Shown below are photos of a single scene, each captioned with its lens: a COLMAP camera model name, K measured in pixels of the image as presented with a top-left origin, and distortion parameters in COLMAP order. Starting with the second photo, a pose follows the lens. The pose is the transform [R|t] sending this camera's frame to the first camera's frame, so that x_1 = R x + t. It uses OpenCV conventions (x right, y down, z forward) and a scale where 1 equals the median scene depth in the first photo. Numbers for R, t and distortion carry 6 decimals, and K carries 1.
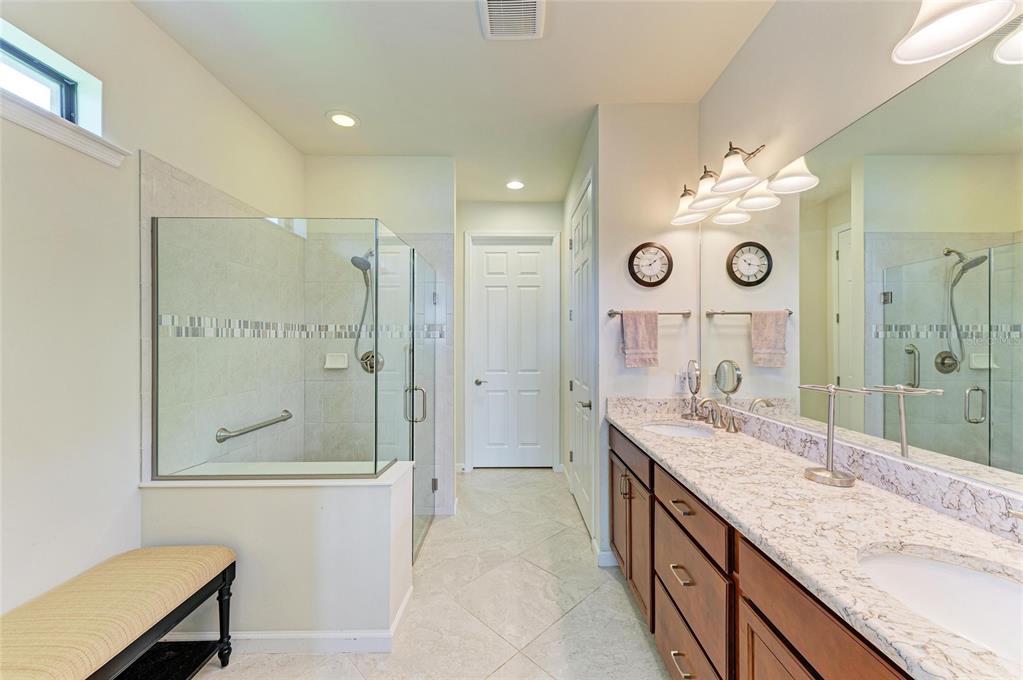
lens RADIAL K [[436.4, 0, 523.2], [0, 436.4, 340.1], [0, 0, 1]] dist [0.016536, -0.007971]
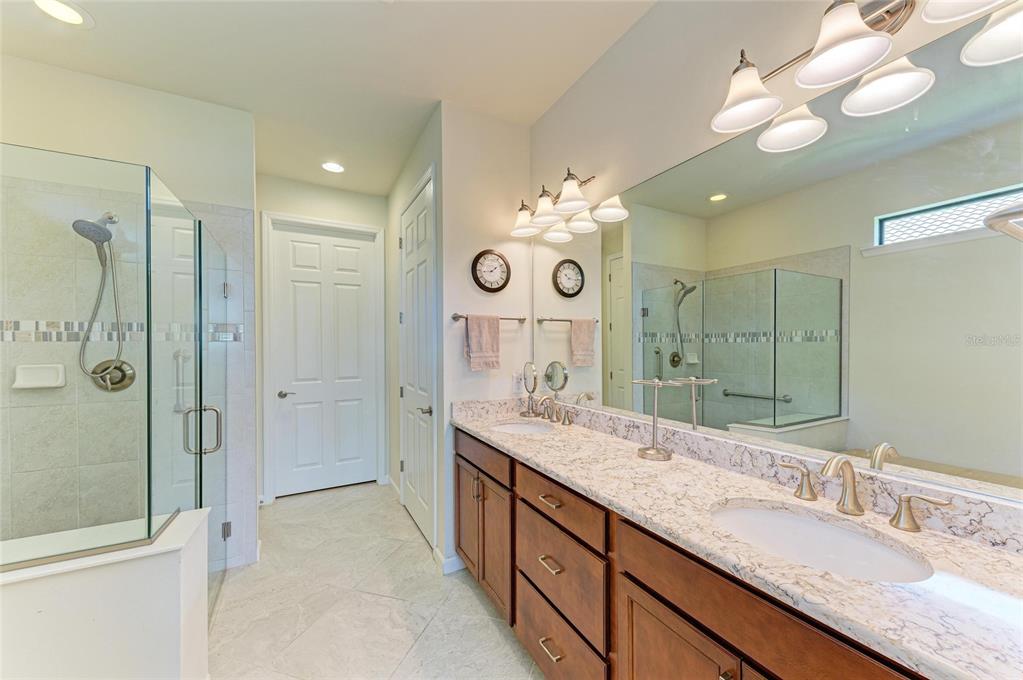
lens RADIAL K [[403.9, 0, 520.8], [0, 403.9, 347.3], [0, 0, 1]] dist [0.017760, -0.005490]
pose [[0.865555, -0.005032, 0.500789, -0.133238], [0.001458, 0.999971, 0.007528, 0.001226], [-0.500812, -0.005785, 0.865537, 0.133540]]
